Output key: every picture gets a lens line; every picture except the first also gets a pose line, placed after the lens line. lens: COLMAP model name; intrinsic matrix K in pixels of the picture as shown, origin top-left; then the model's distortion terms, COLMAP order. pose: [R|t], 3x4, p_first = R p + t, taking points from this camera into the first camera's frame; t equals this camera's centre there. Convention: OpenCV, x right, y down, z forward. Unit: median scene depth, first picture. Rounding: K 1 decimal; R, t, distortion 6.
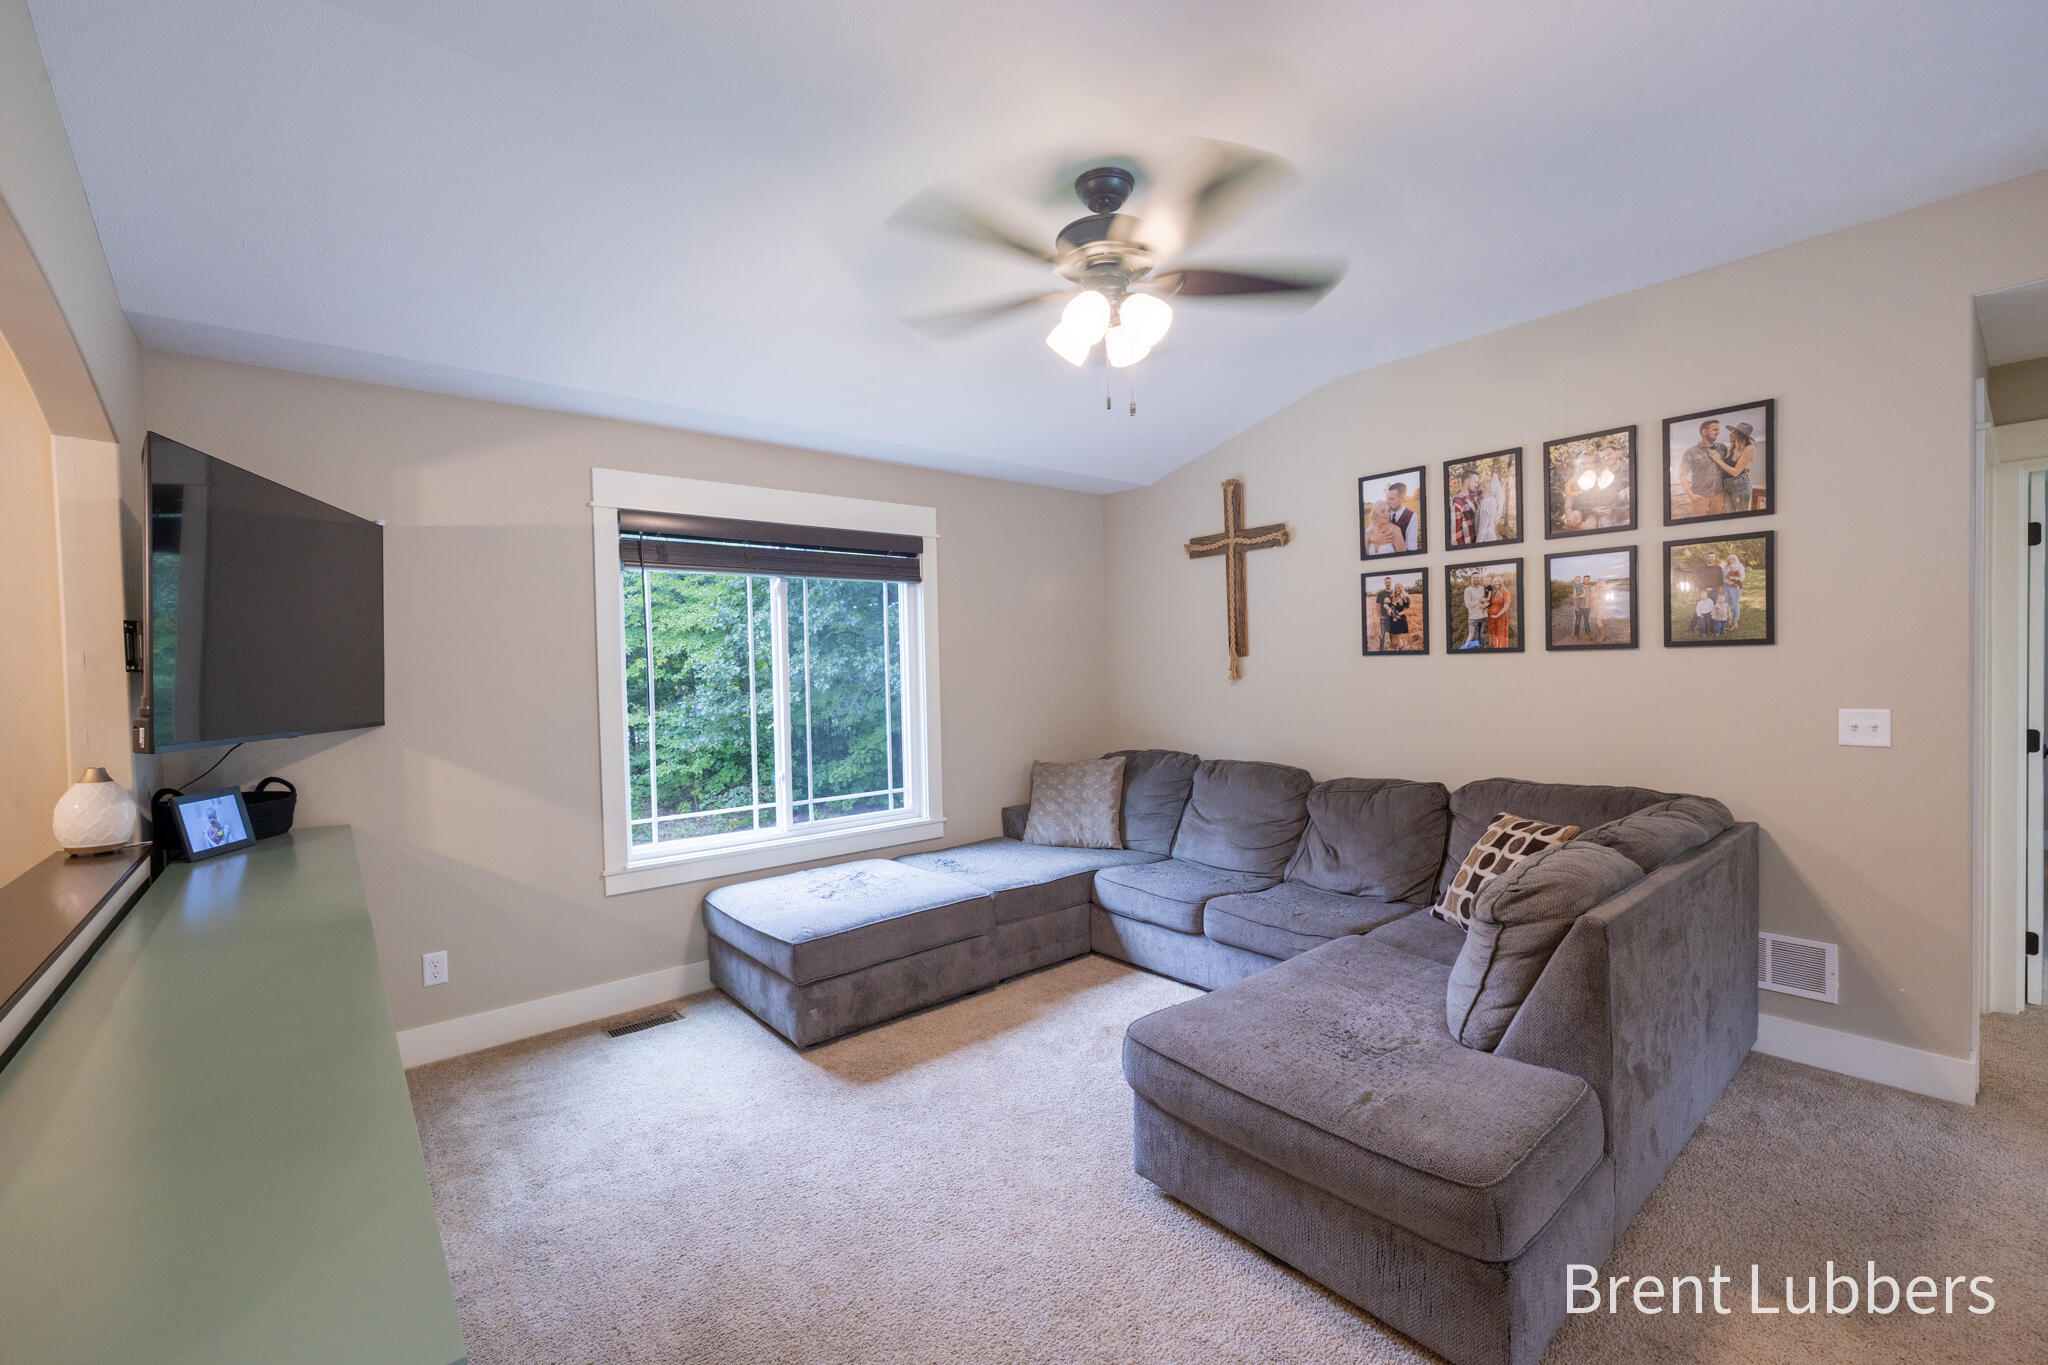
lens RADIAL K [[857.7, 0, 1028.4], [0, 857.7, 683.8], [0, 0, 1]] dist [0.002212, -0.000420]
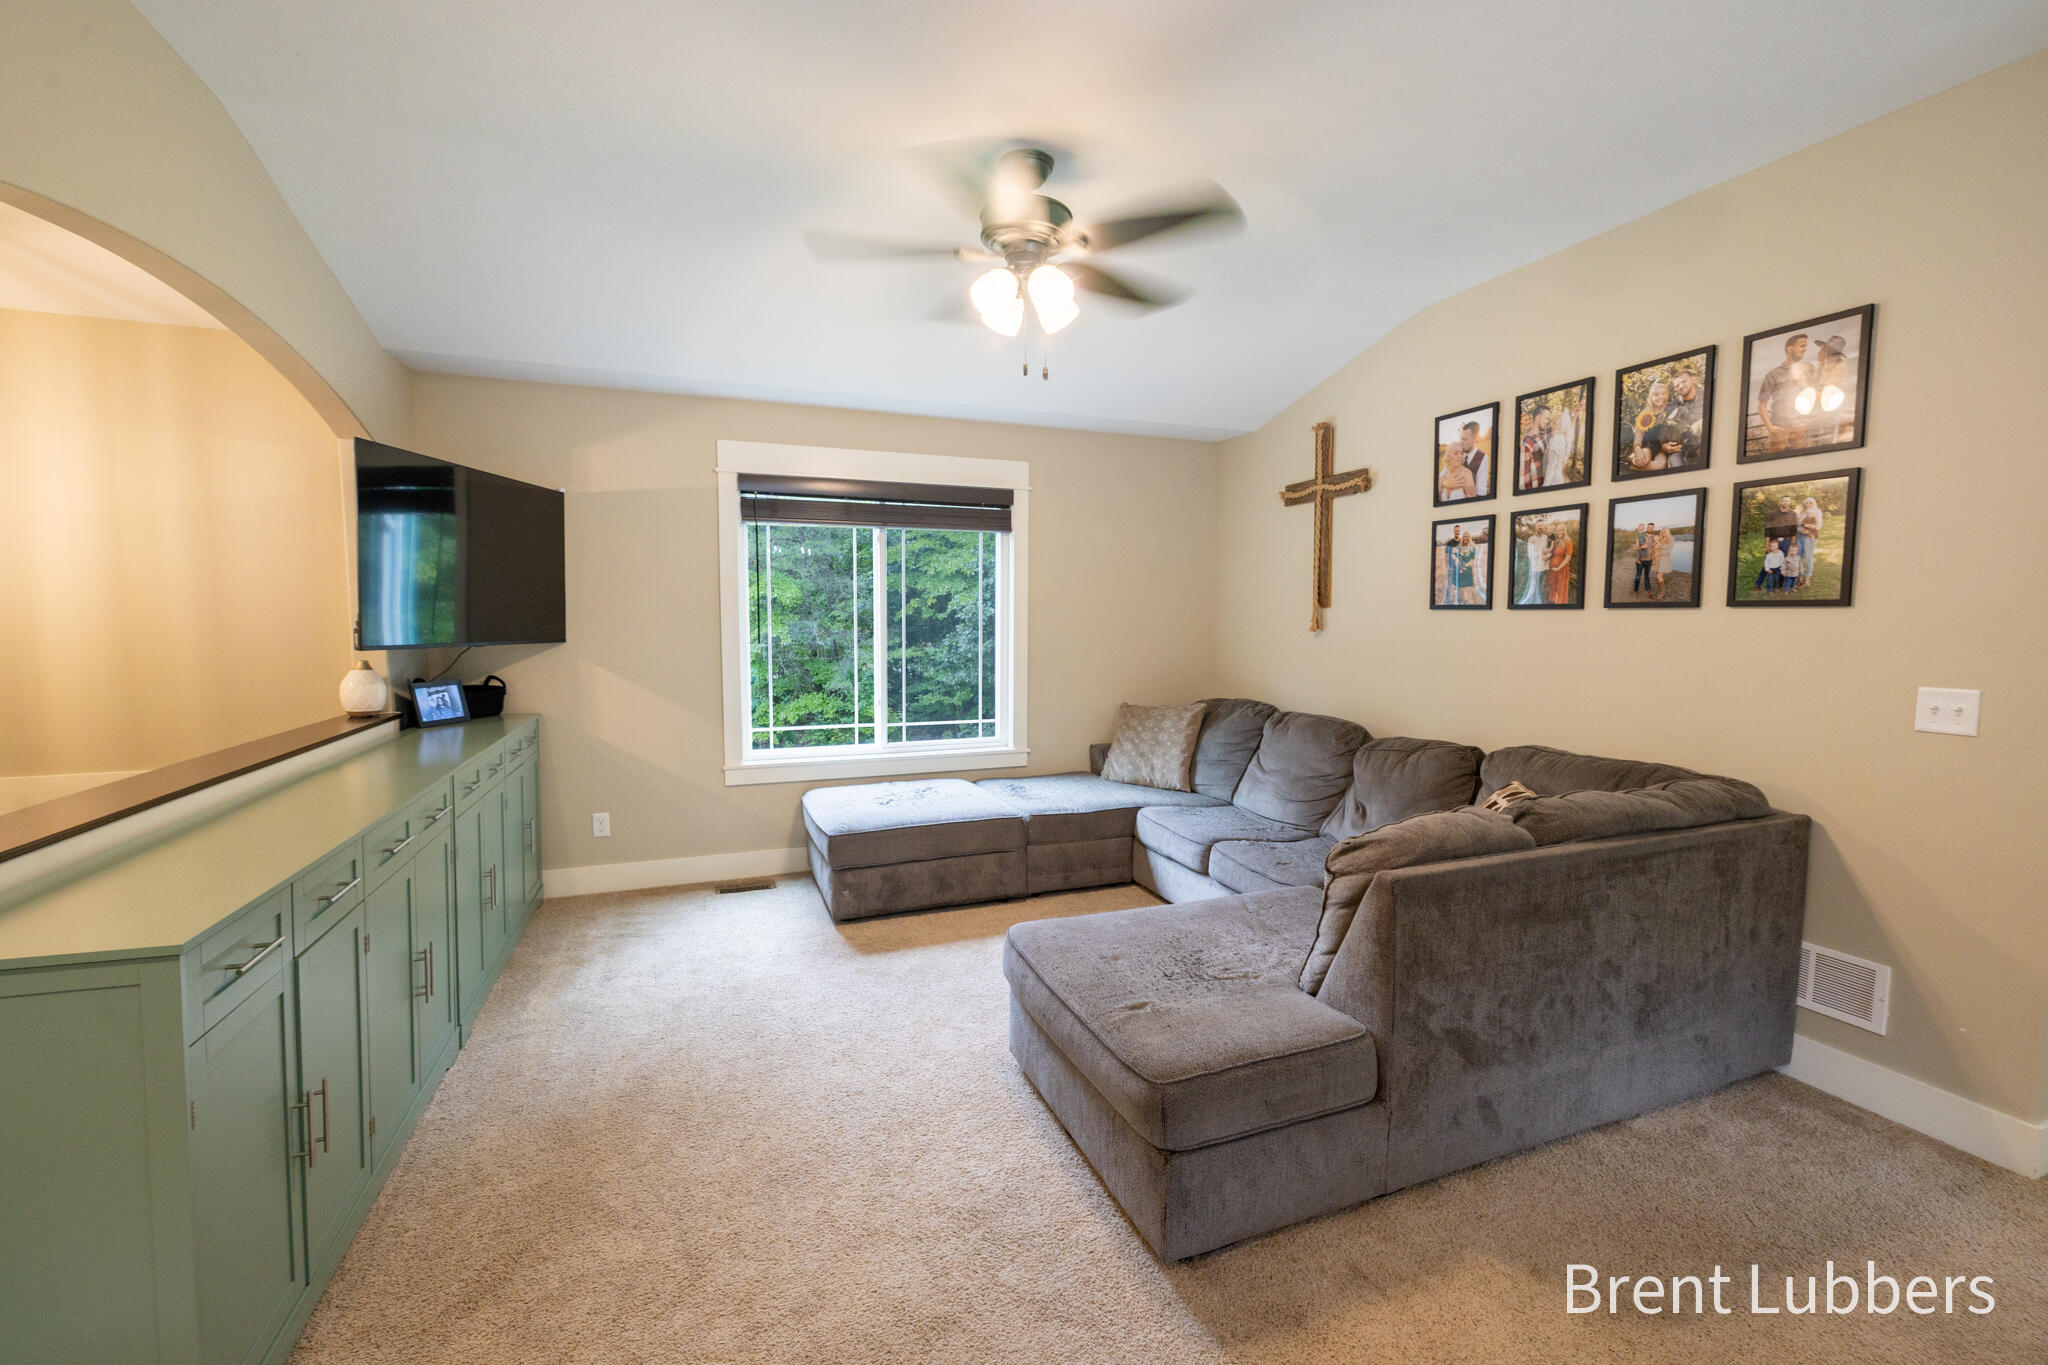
lens RADIAL K [[855.6, 0, 1028.2], [0, 855.6, 682.1], [0, 0, 1]] dist [0.000305, -0.000140]
pose [[0.946865, 0.051803, -0.317434, 0.316719], [-0.032343, 0.997277, 0.066276, -0.001452], [0.320002, -0.052487, 0.945962, -0.036593]]
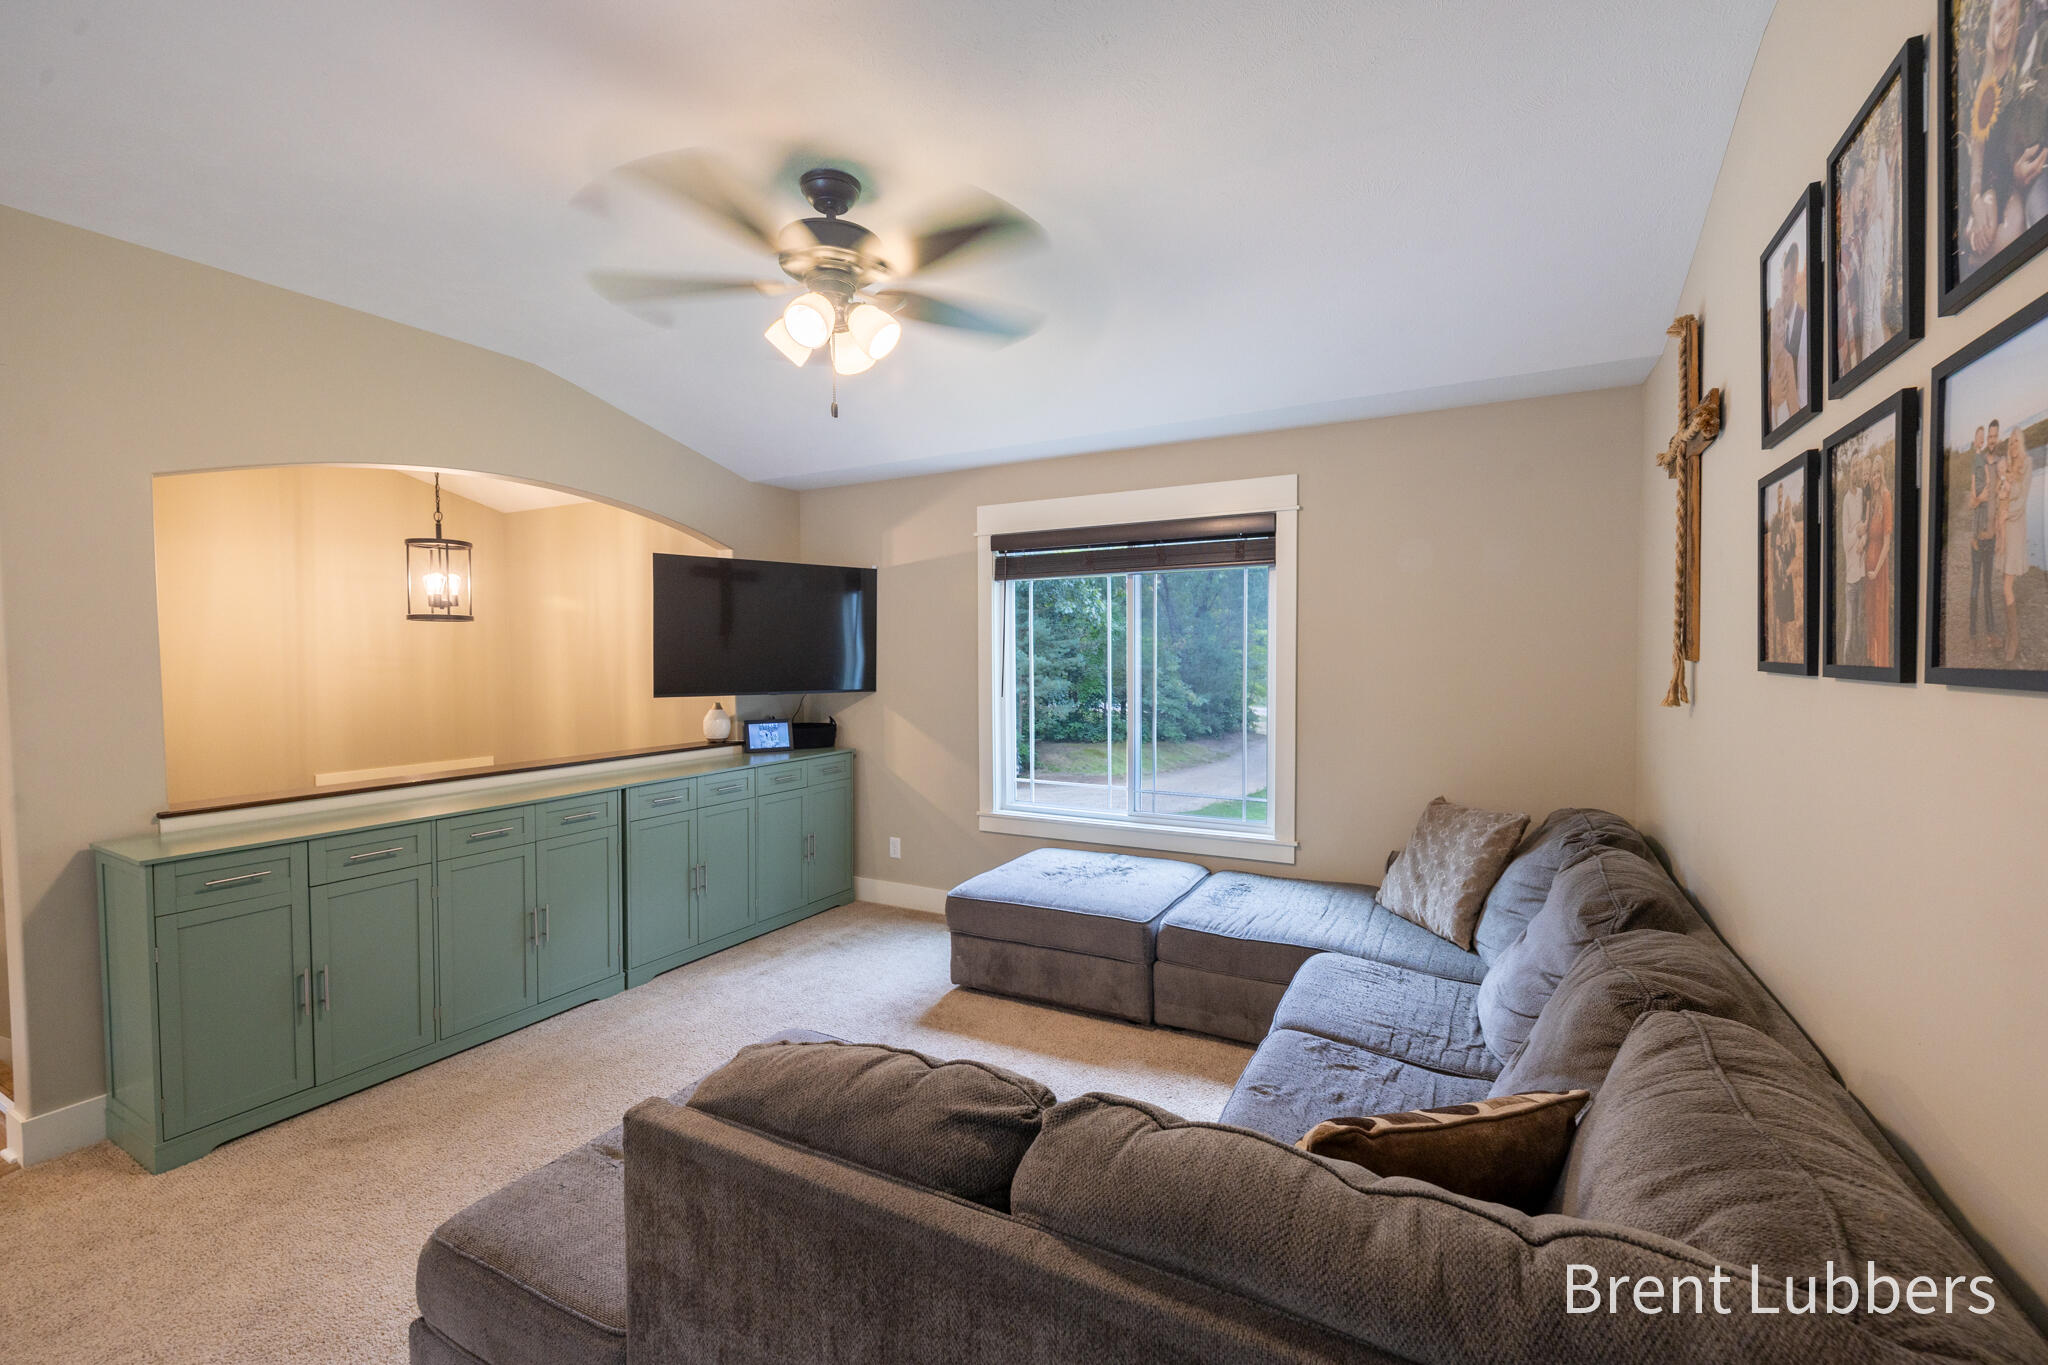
lens RADIAL K [[856.7, 0, 1027.1], [0, 856.7, 672.7], [0, 0, 1]] dist [0.000718, 0.000048]
pose [[0.365263, 0.041455, -0.929981, 0.755451], [-0.020902, 0.999121, 0.036327, -0.045872], [0.930670, 0.006170, 0.365808, 0.578065]]
